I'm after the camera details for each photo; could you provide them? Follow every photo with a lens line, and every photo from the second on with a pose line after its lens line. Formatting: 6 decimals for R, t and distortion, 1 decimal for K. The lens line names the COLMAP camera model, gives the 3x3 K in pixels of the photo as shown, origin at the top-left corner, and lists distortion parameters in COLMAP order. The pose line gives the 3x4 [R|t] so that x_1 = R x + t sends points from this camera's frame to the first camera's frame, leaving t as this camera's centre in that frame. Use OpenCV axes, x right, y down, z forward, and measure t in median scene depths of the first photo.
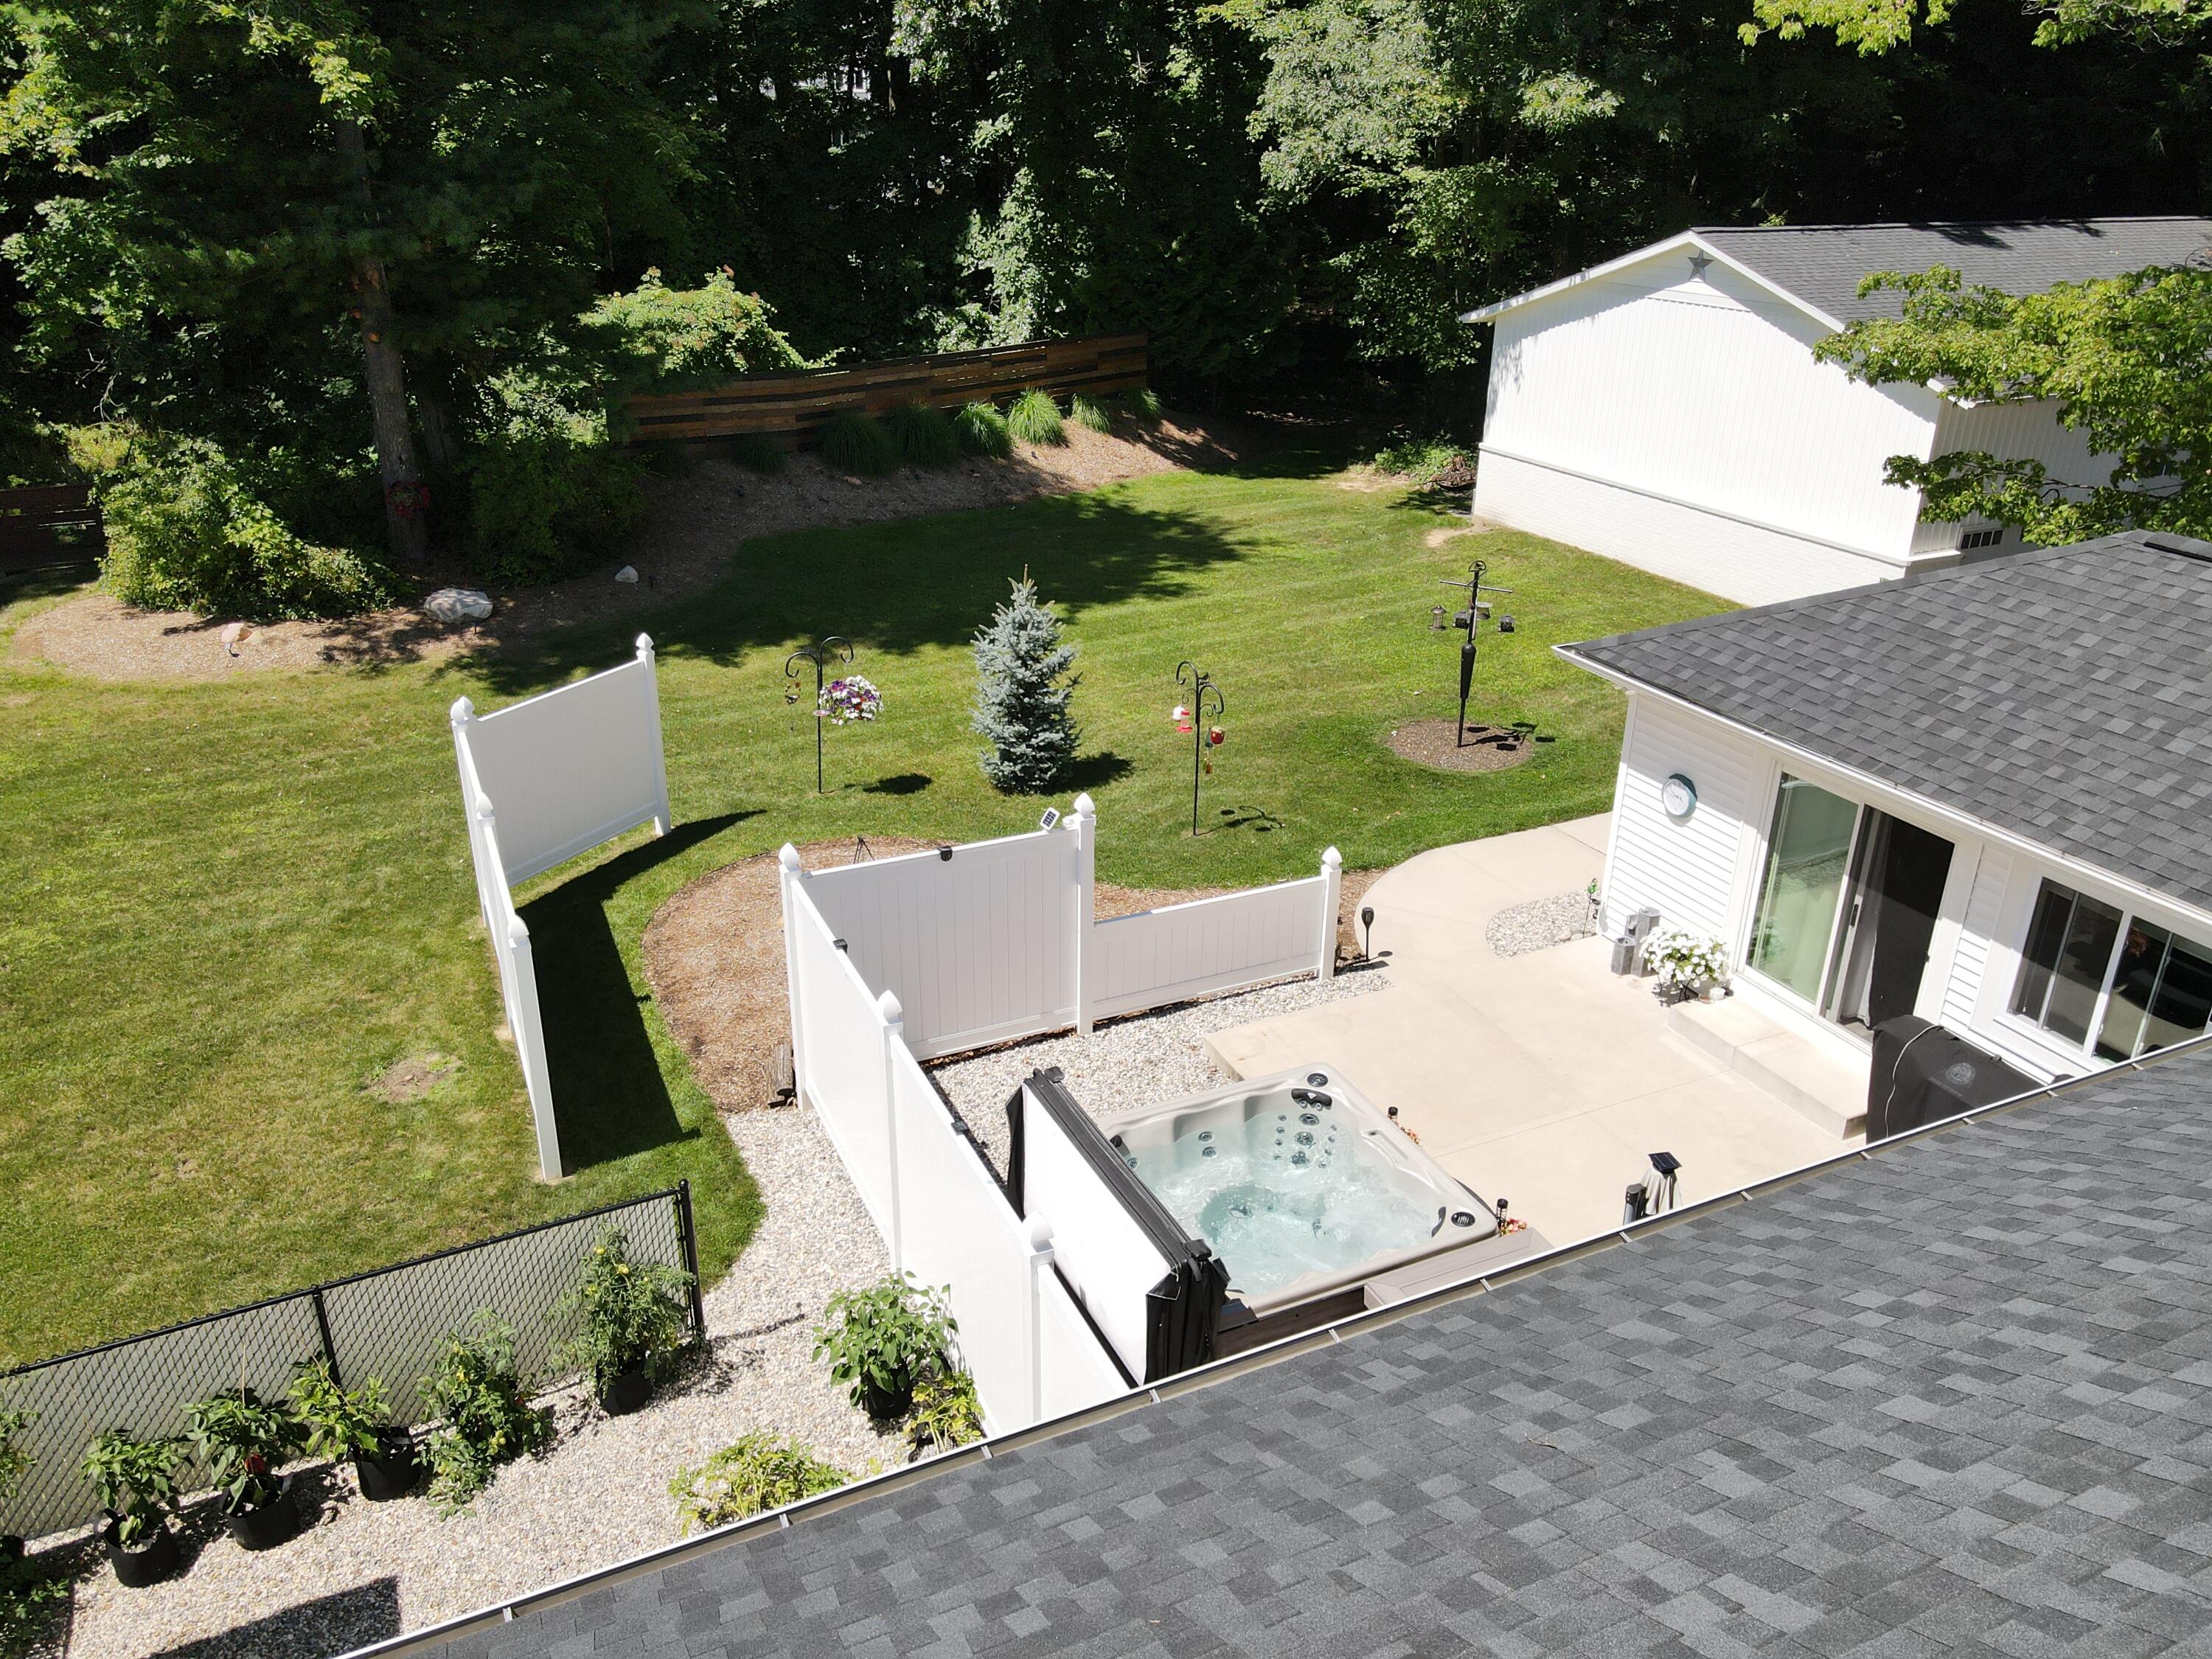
lens RADIAL K [[1608.2, 0, 1127.7], [0, 1608.2, 835.3], [0, 0, 1]] dist [0.015276, 0.005415]
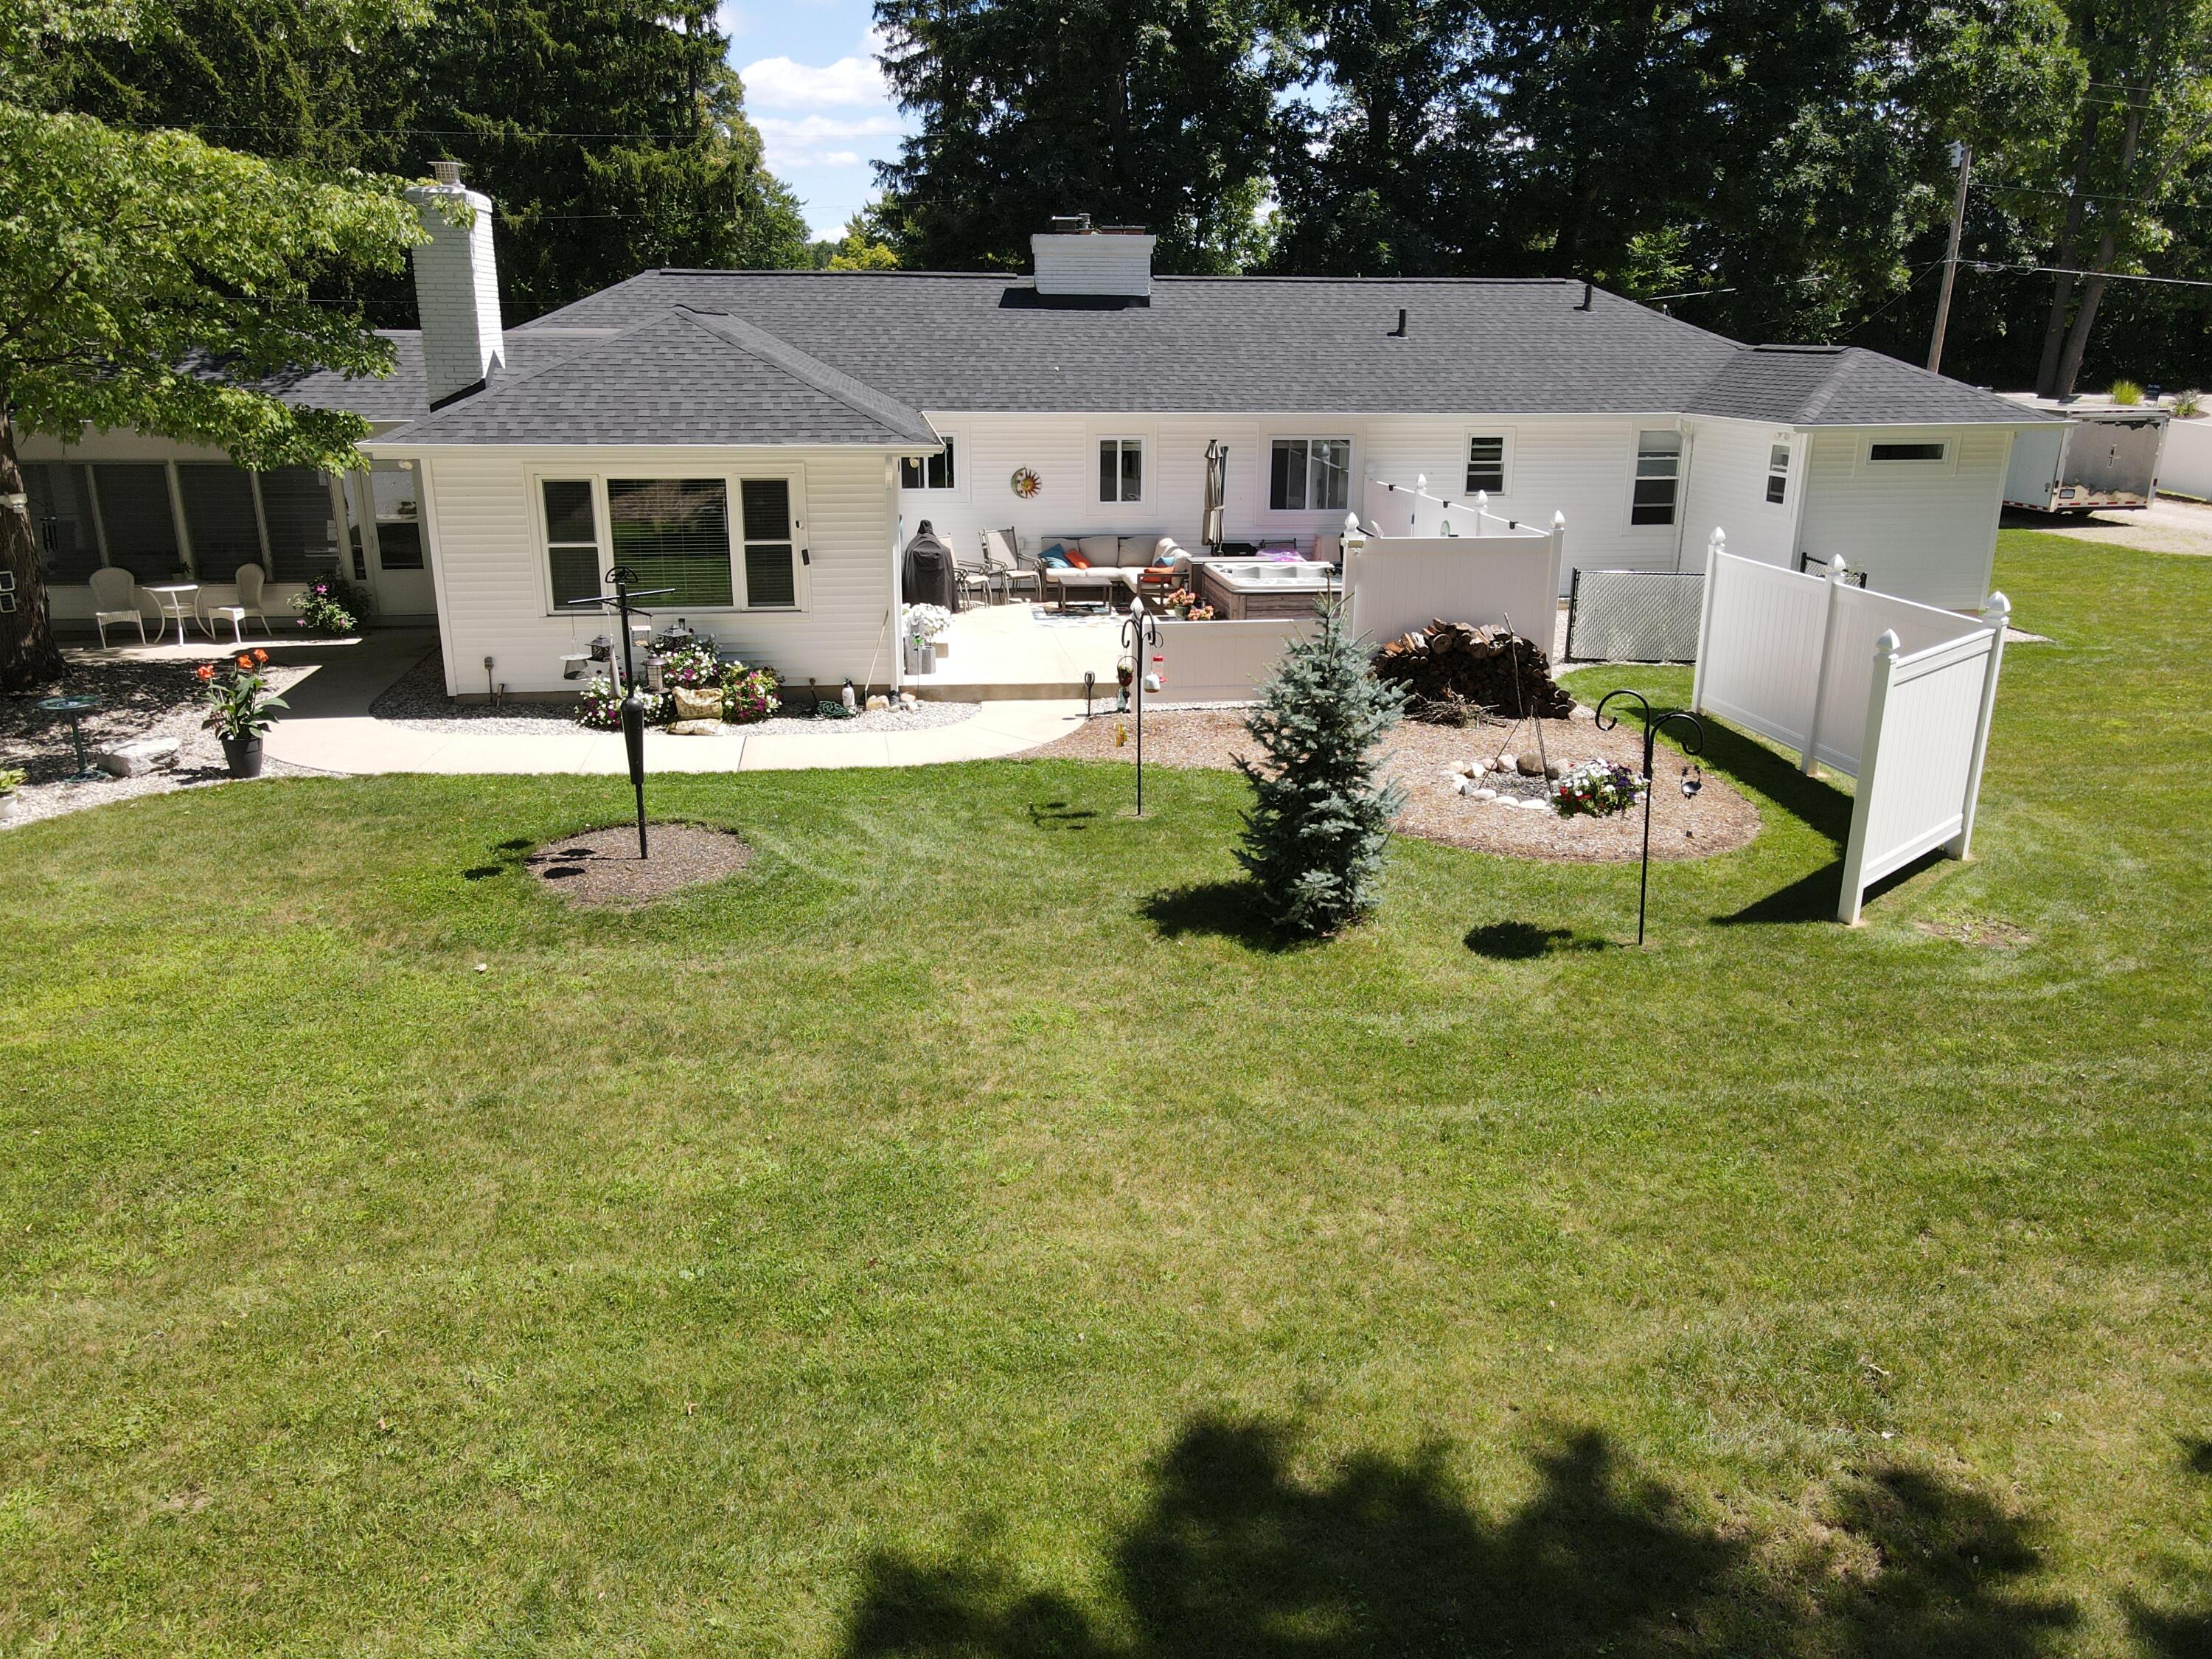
lens RADIAL K [[1608.2, 0, 1116.9], [0, 1608.2, 828.4], [0, 0, 1]] dist [0.015276, 0.005415]
pose [[-0.954859, -0.109423, 0.276173, -0.173094], [0.101273, 0.754083, 0.648925, -0.520914], [-0.279264, 0.647600, -0.708961, 1.559171]]
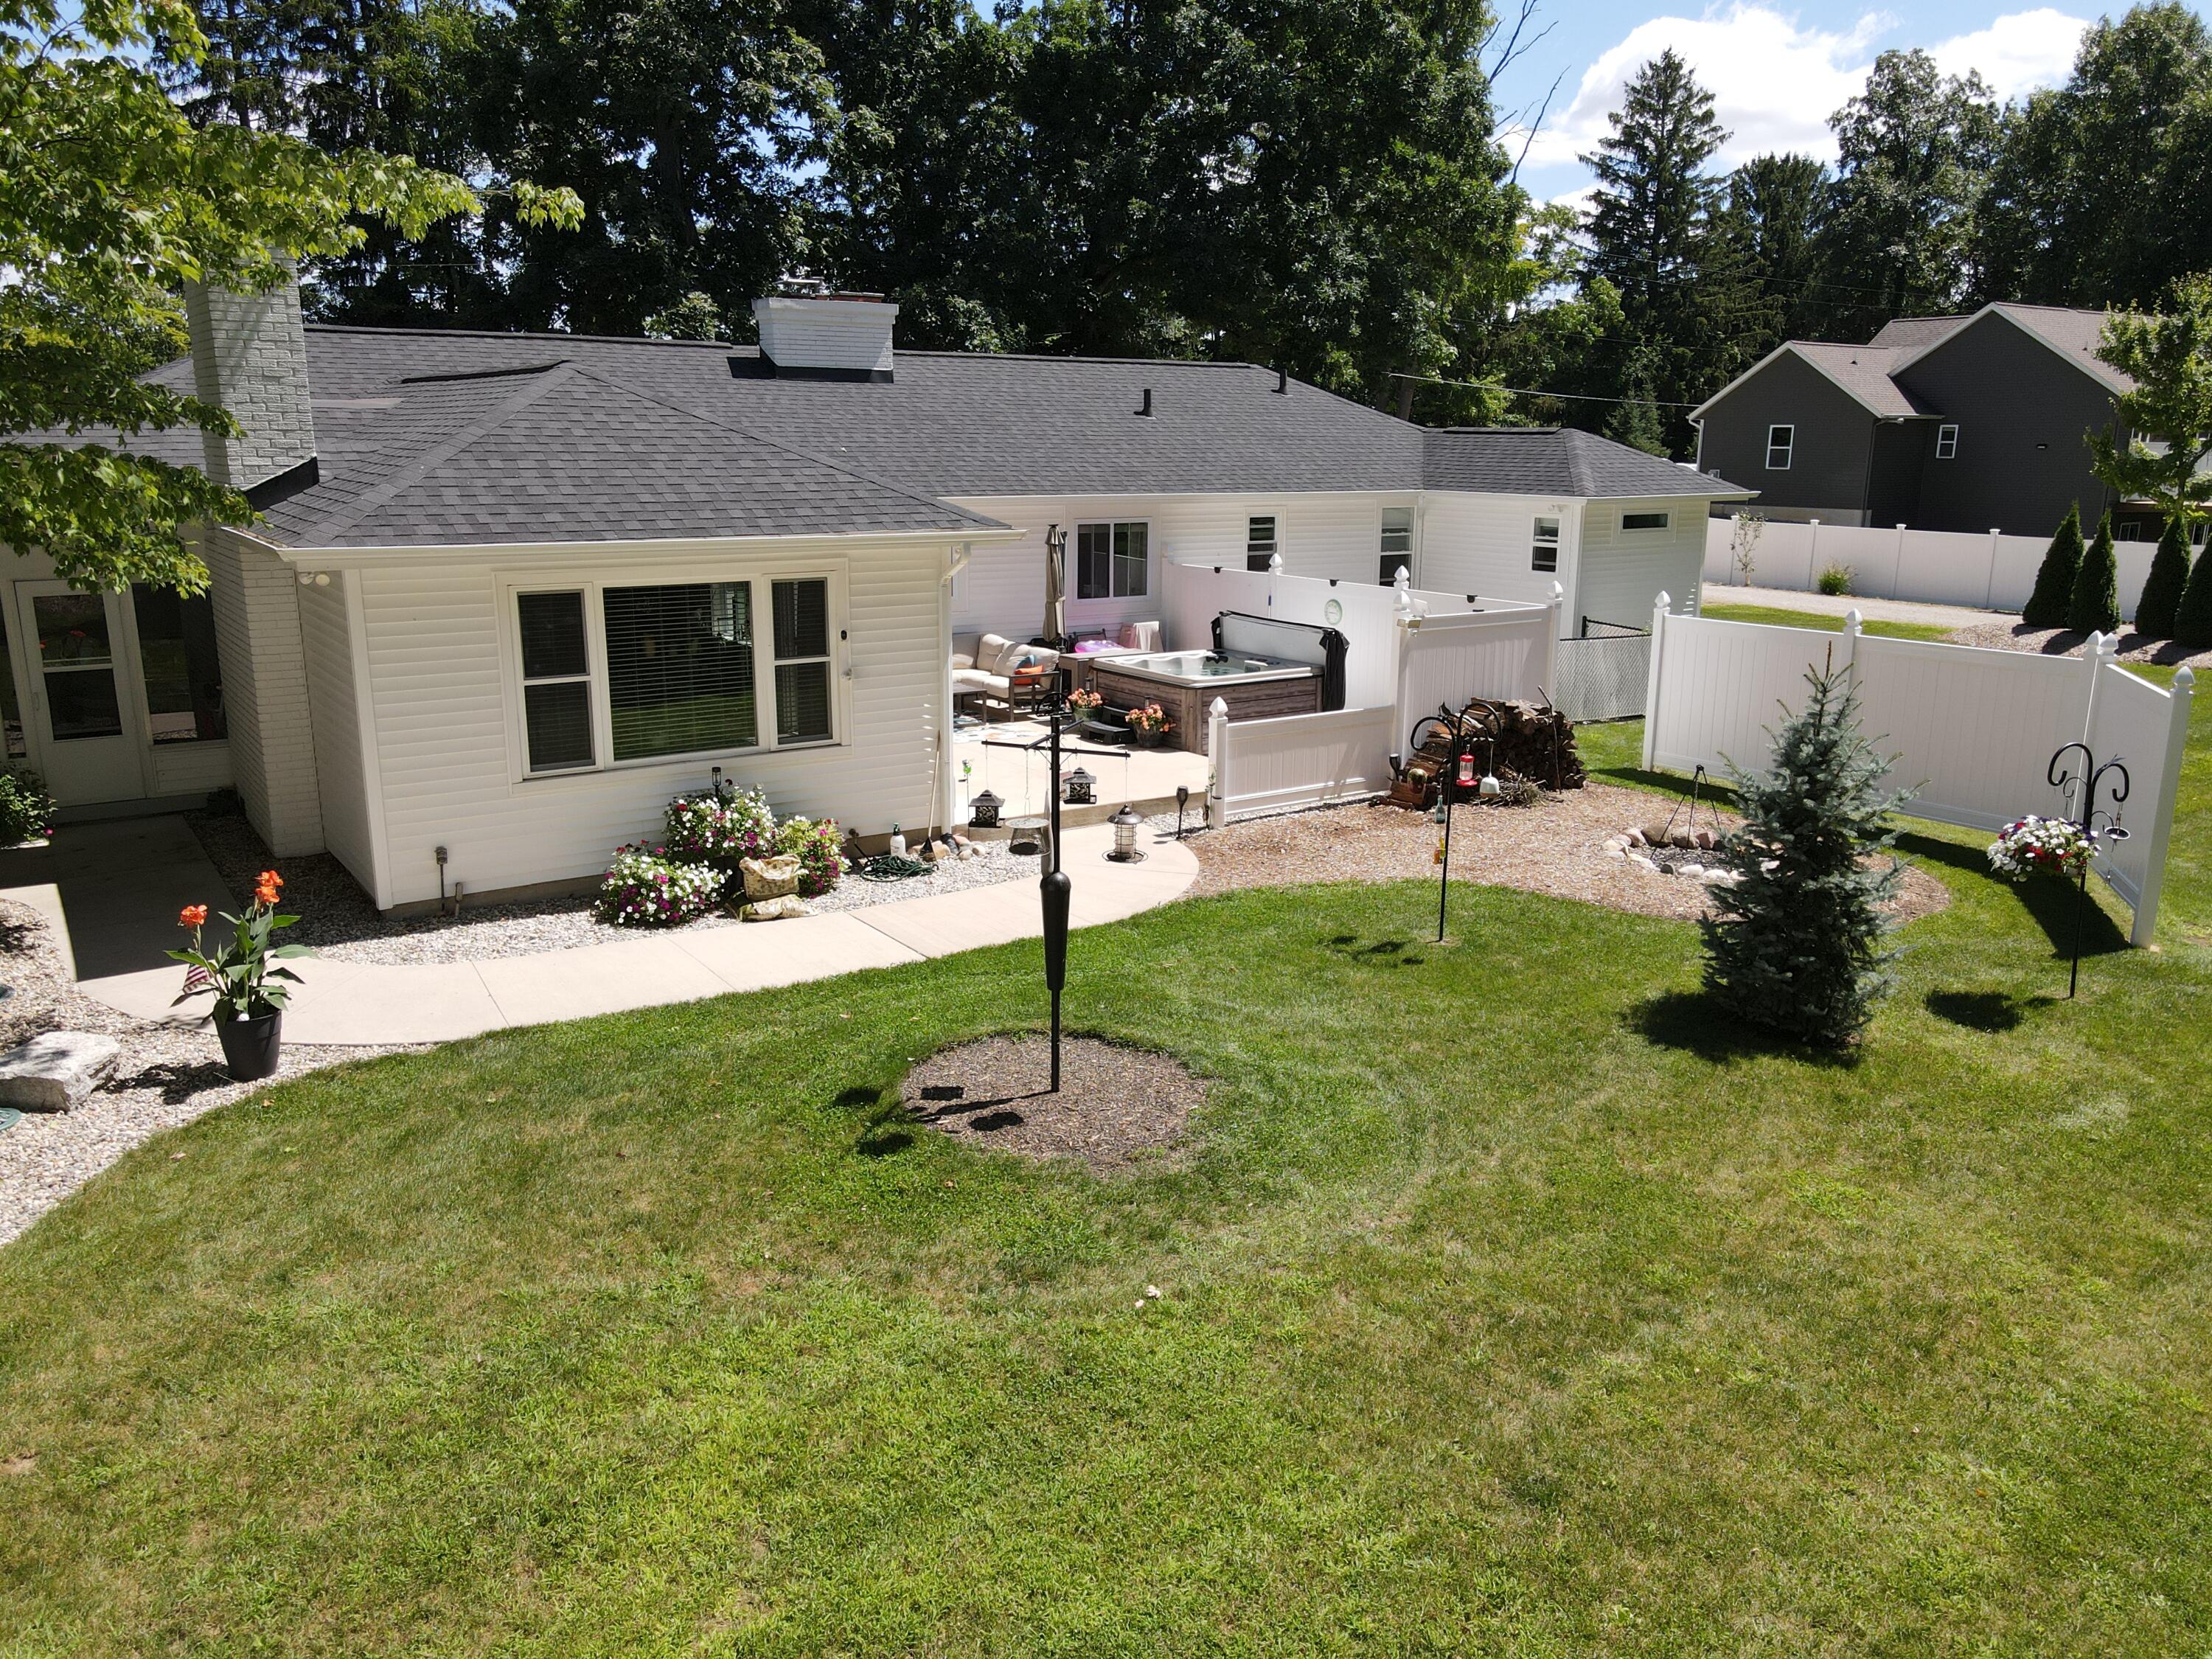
lens RADIAL K [[1608.2, 0, 1100.7], [0, 1608.2, 826.9], [0, 0, 1]] dist [0.015276, 0.005415]
pose [[-0.985683, 0.016280, -0.167823, 0.299967], [-0.090006, 0.790853, 0.605351, -0.449458], [0.142579, 0.611789, -0.778065, 1.471989]]
